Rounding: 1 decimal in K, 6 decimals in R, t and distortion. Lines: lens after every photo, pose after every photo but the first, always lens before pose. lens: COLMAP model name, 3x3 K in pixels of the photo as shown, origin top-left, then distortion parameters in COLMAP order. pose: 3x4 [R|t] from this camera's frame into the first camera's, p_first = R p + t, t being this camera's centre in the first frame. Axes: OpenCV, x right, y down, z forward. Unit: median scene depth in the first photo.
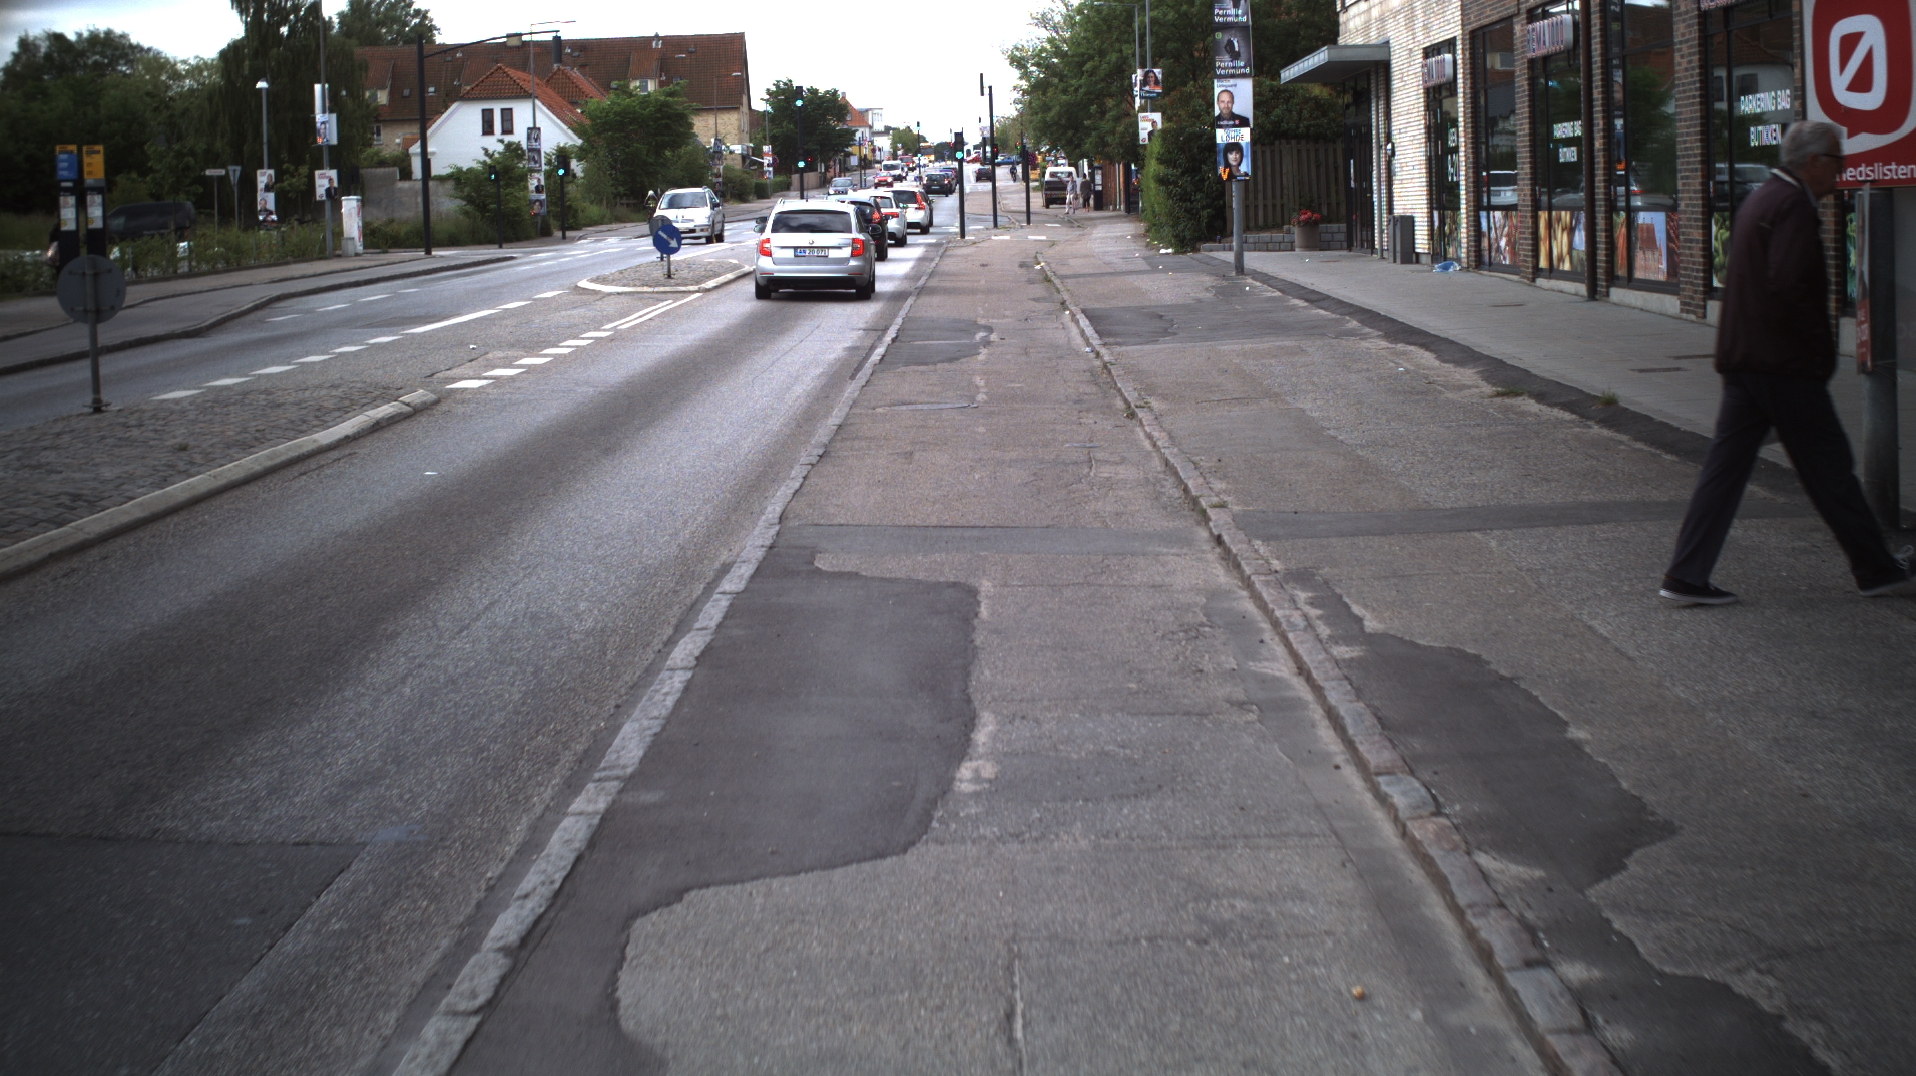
lens RADIAL K [[3561.4, 0, 958.0], [0, 3561.4, 538.0], [0, 0, 1]] dist [-0.305726, 0.428017]
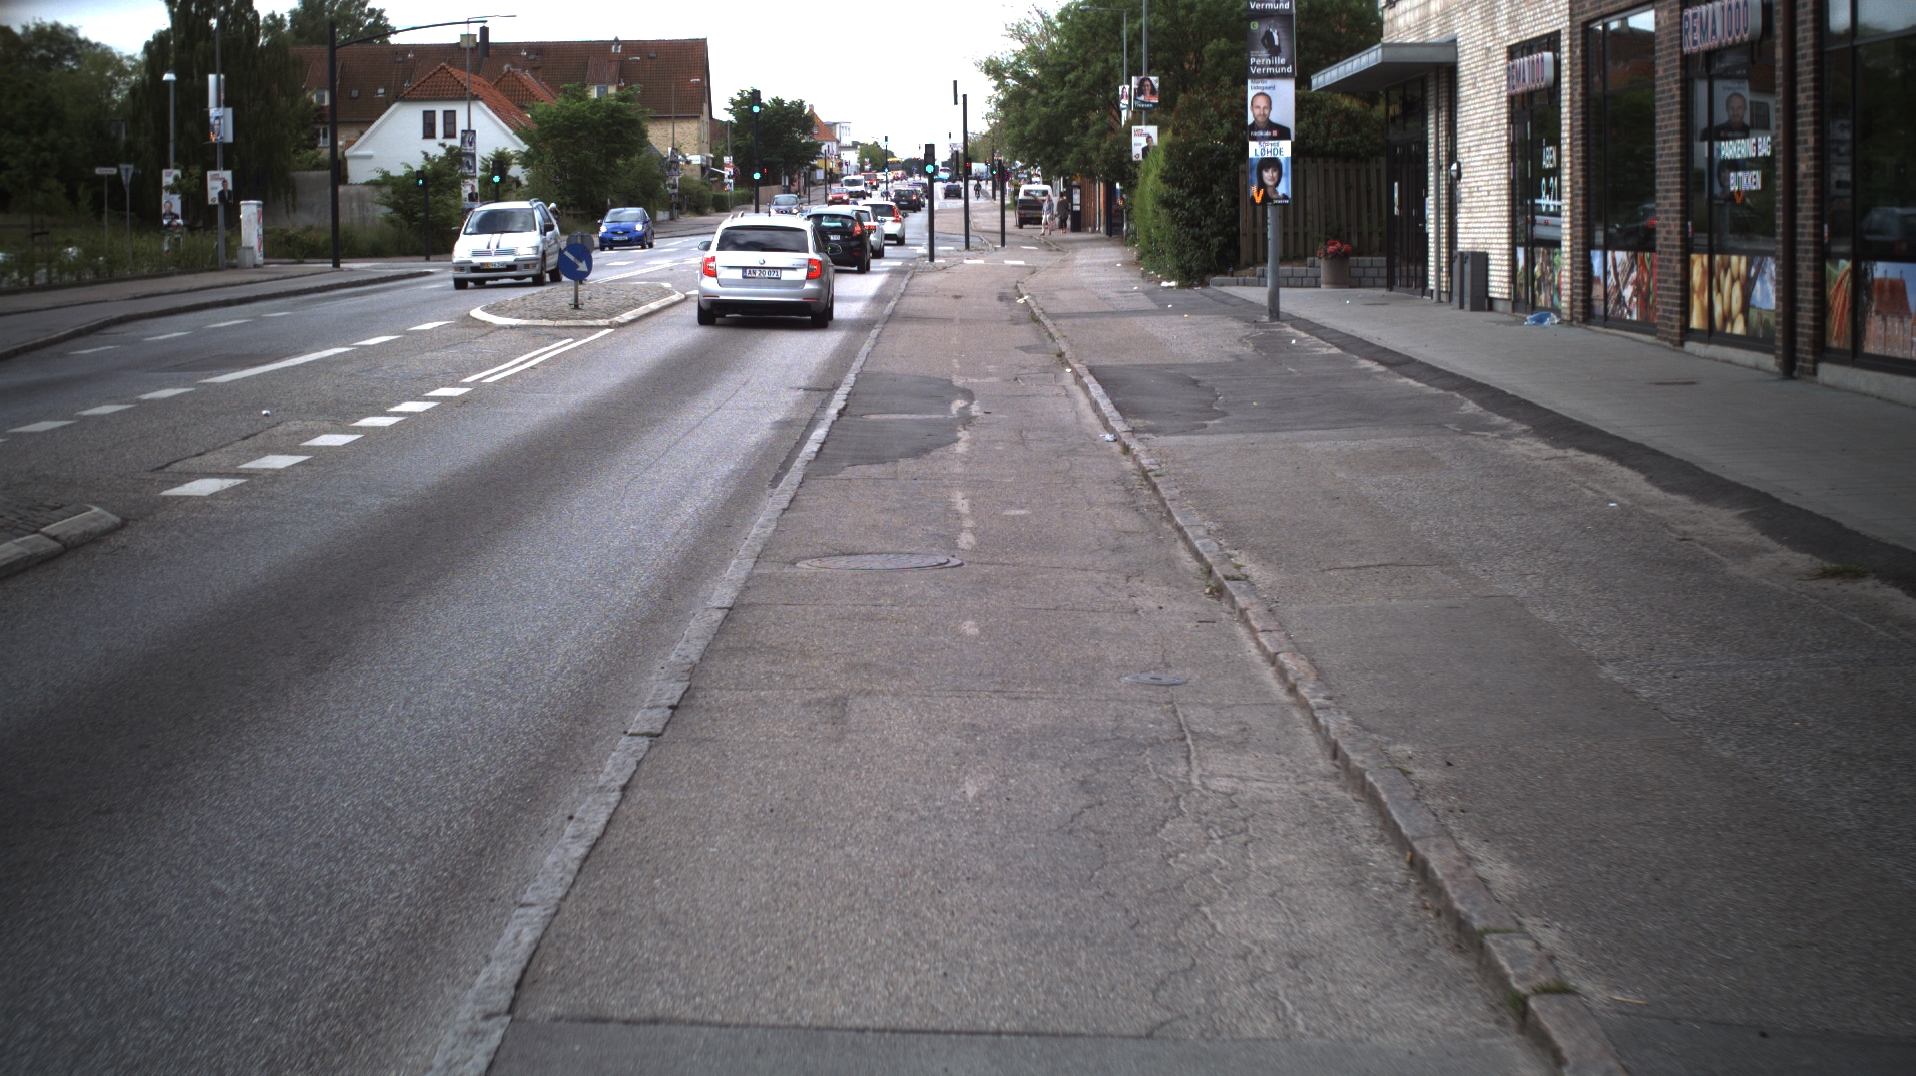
lens RADIAL K [[3561.4, 0, 958.0], [0, 3561.4, 538.0], [0, 0, 1]] dist [-0.305726, 0.428017]
pose [[0.999731, 0.020363, 0.011111, -0.000756], [-0.020310, 0.999782, -0.004826, -0.014269], [-0.011207, 0.004599, 0.999927, 0.141531]]
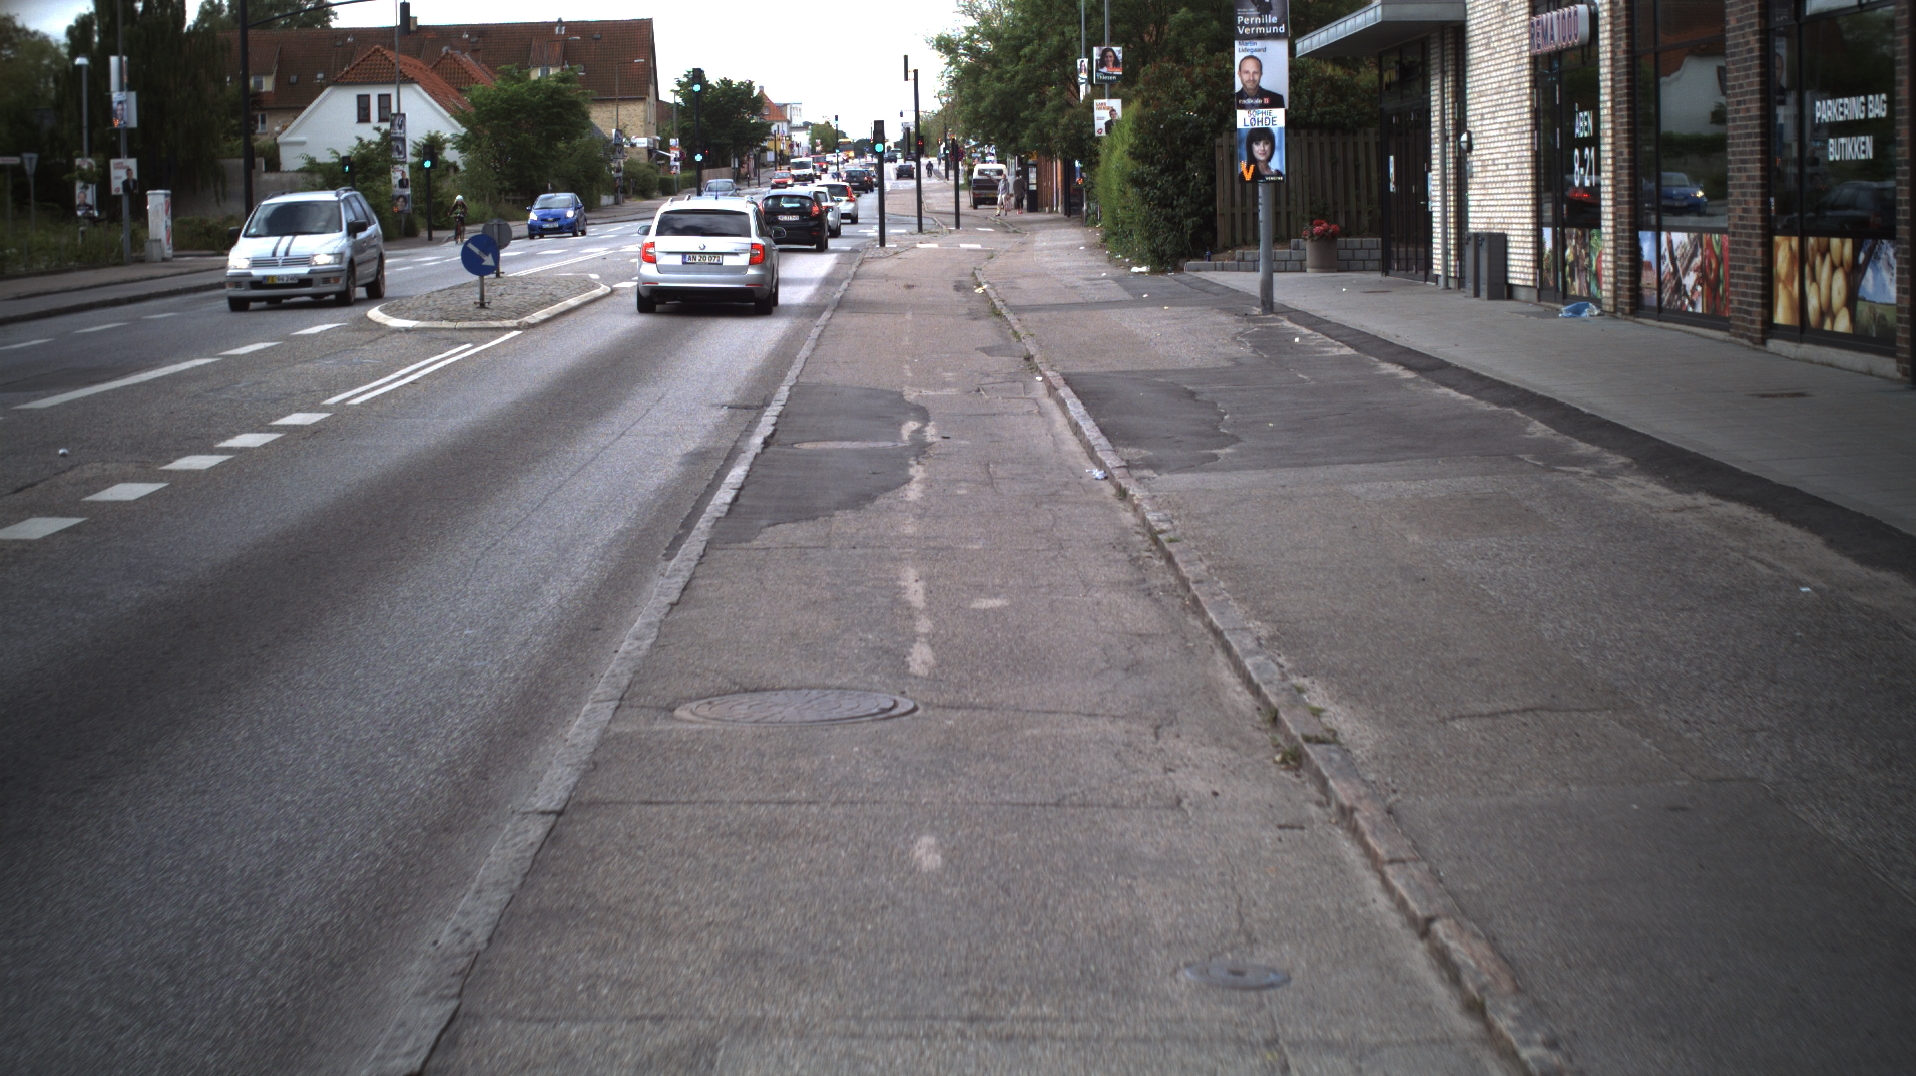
lens RADIAL K [[3561.4, 0, 958.0], [0, 3561.4, 538.0], [0, 0, 1]] dist [-0.305726, 0.428017]
pose [[0.999693, 0.008394, 0.023329, 0.000241], [-0.008410, 0.999964, 0.000588, -0.021409], [-0.023323, -0.000784, 0.999728, 0.212325]]
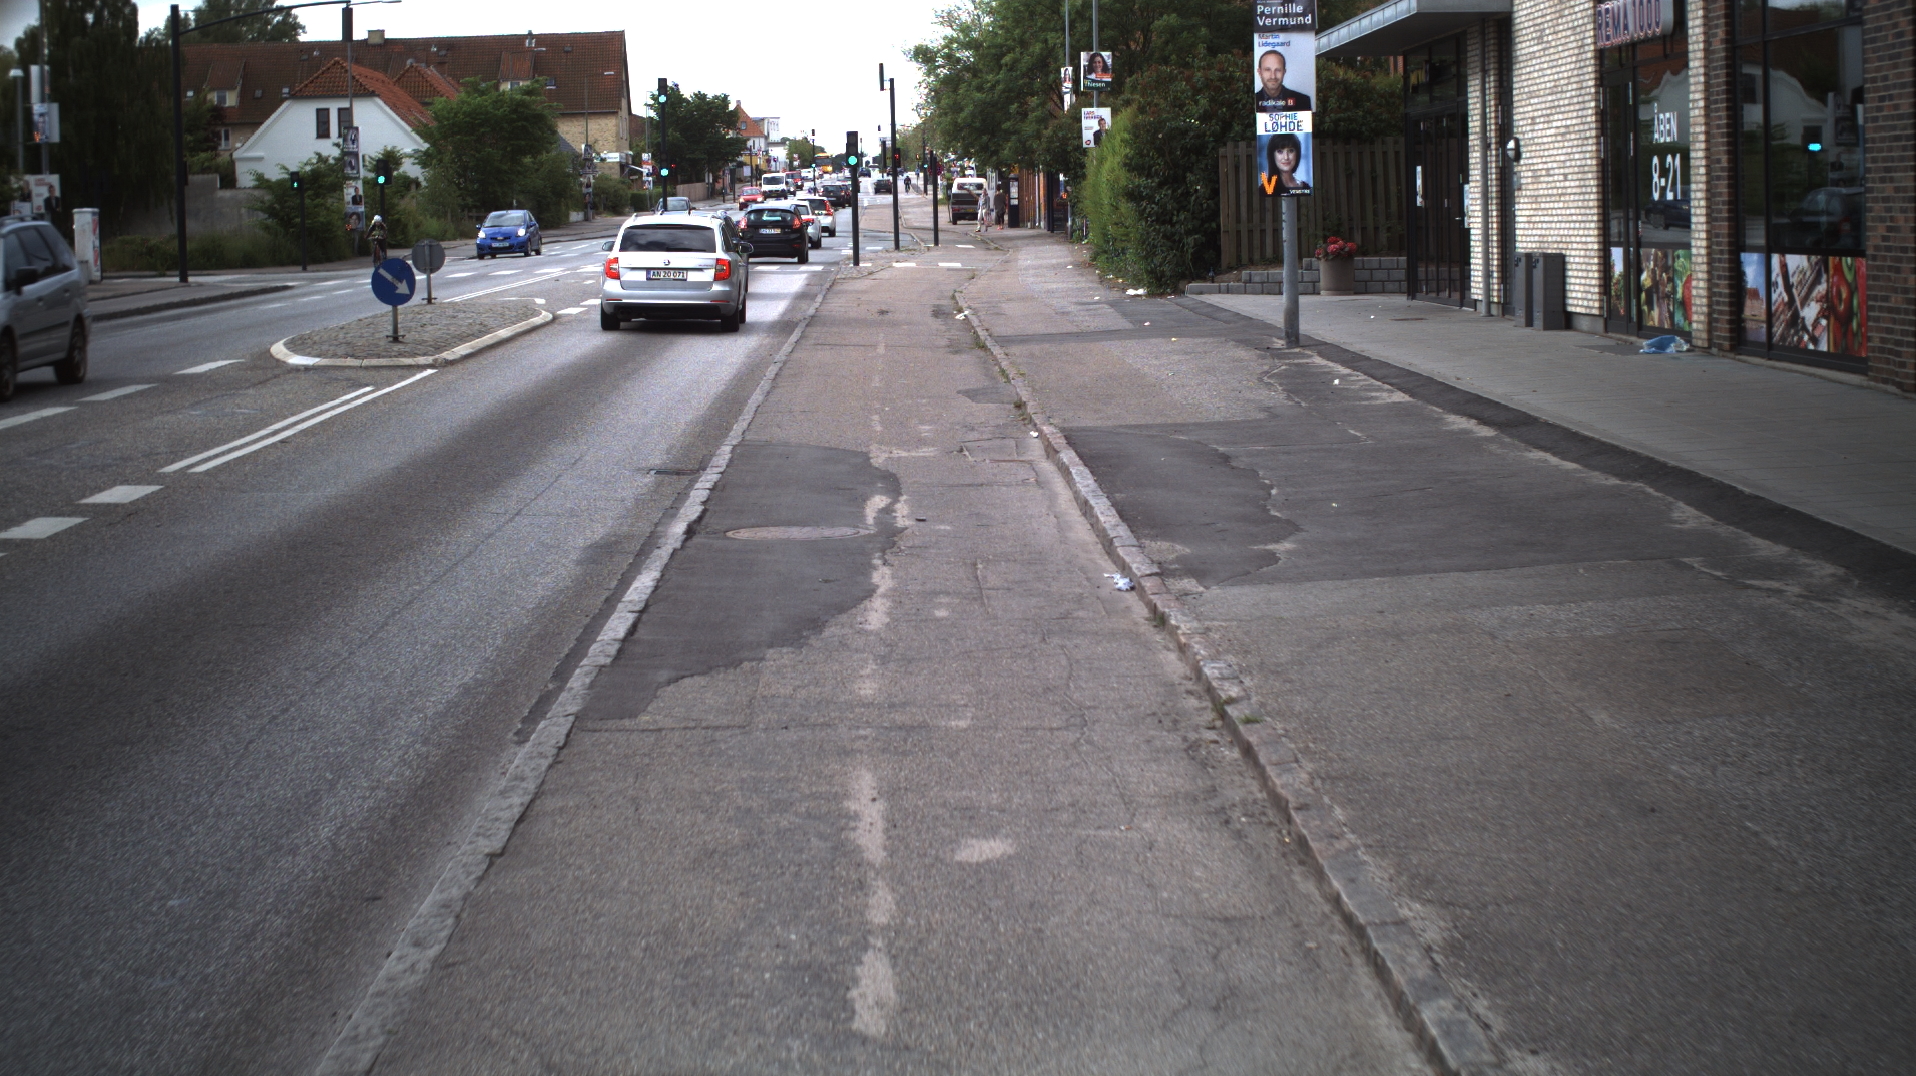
lens RADIAL K [[3561.4, 0, 958.0], [0, 3561.4, 538.0], [0, 0, 1]] dist [-0.305726, 0.428017]
pose [[0.999570, 0.004976, 0.028893, 0.001952], [-0.004875, 0.999982, -0.003555, -0.028491], [-0.028910, 0.003413, 0.999576, 0.283131]]
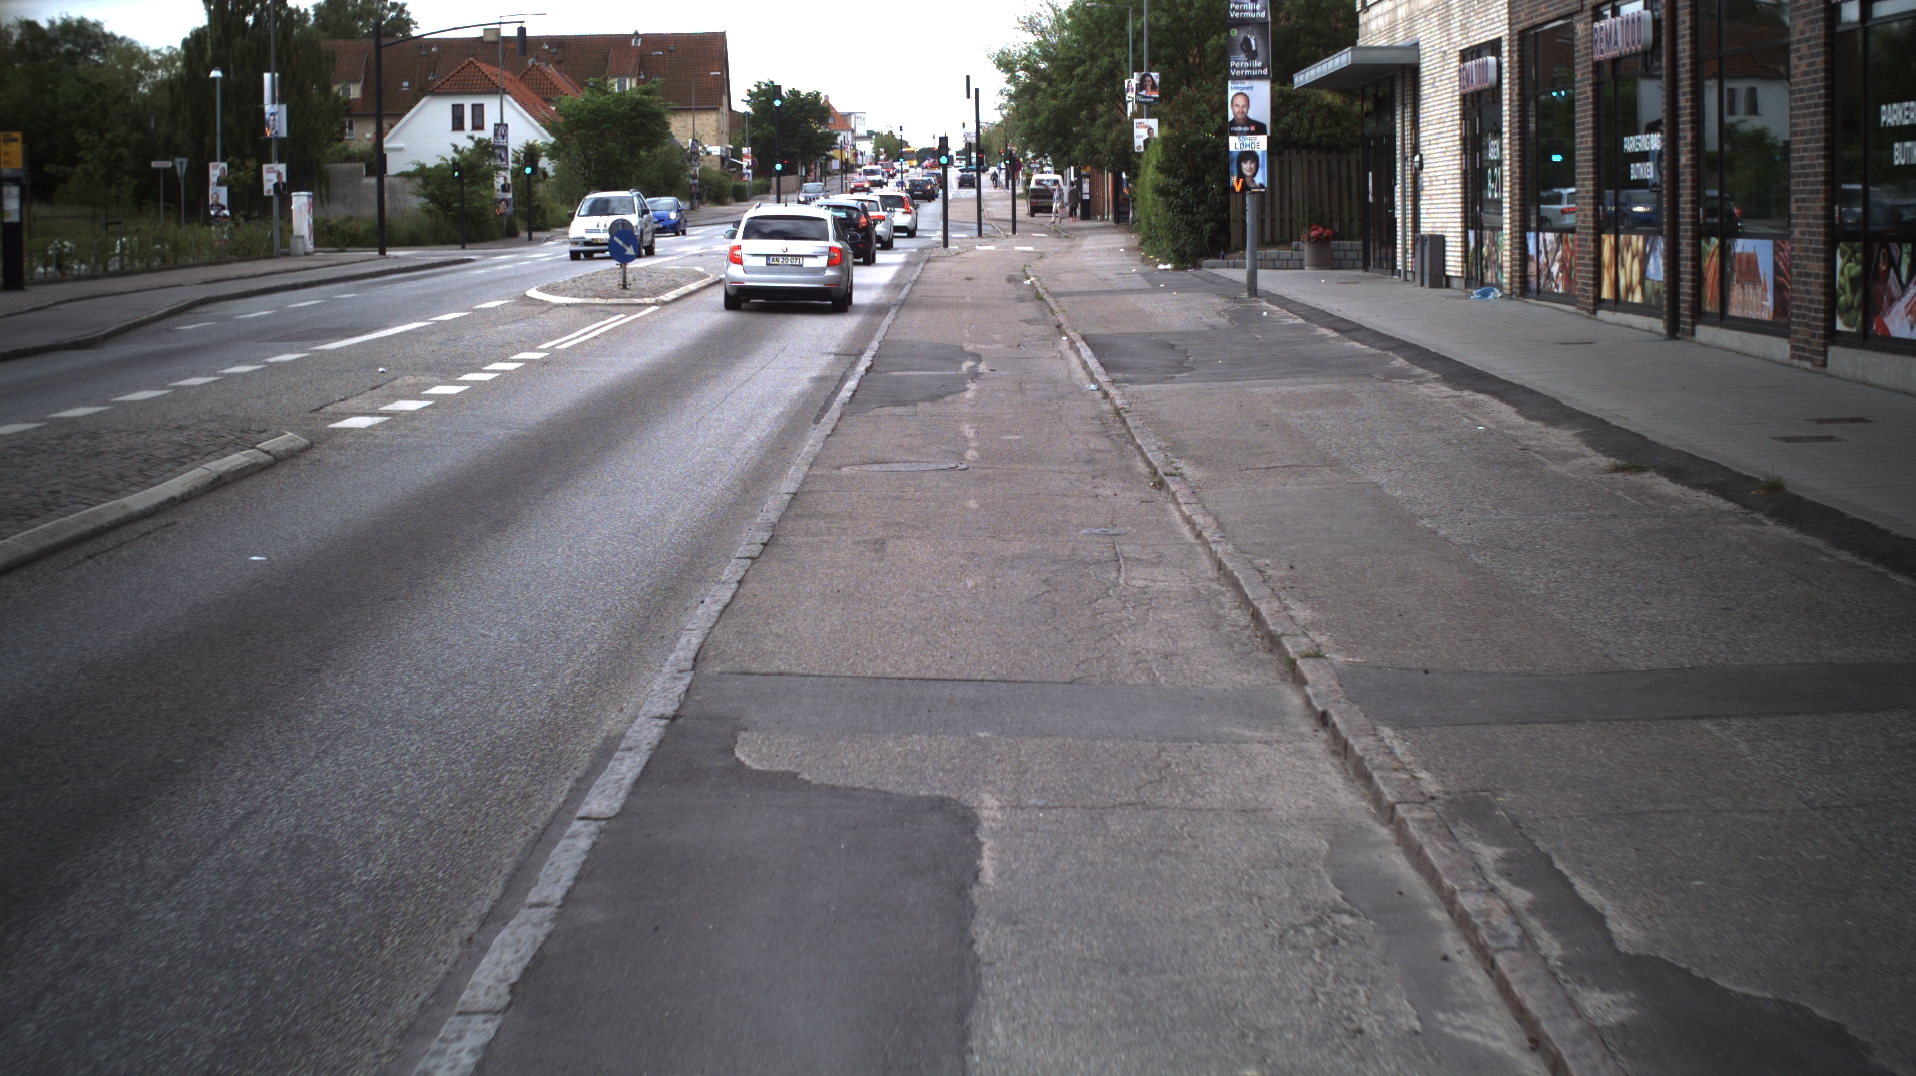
lens RADIAL K [[3561.4, 0, 958.0], [0, 3561.4, 538.0], [0, 0, 1]] dist [-0.305726, 0.428017]
pose [[0.999823, 0.017555, 0.006824, -0.000679], [-0.017543, 0.999845, -0.001743, -0.007261], [-0.006854, 0.001623, 0.999975, 0.070622]]
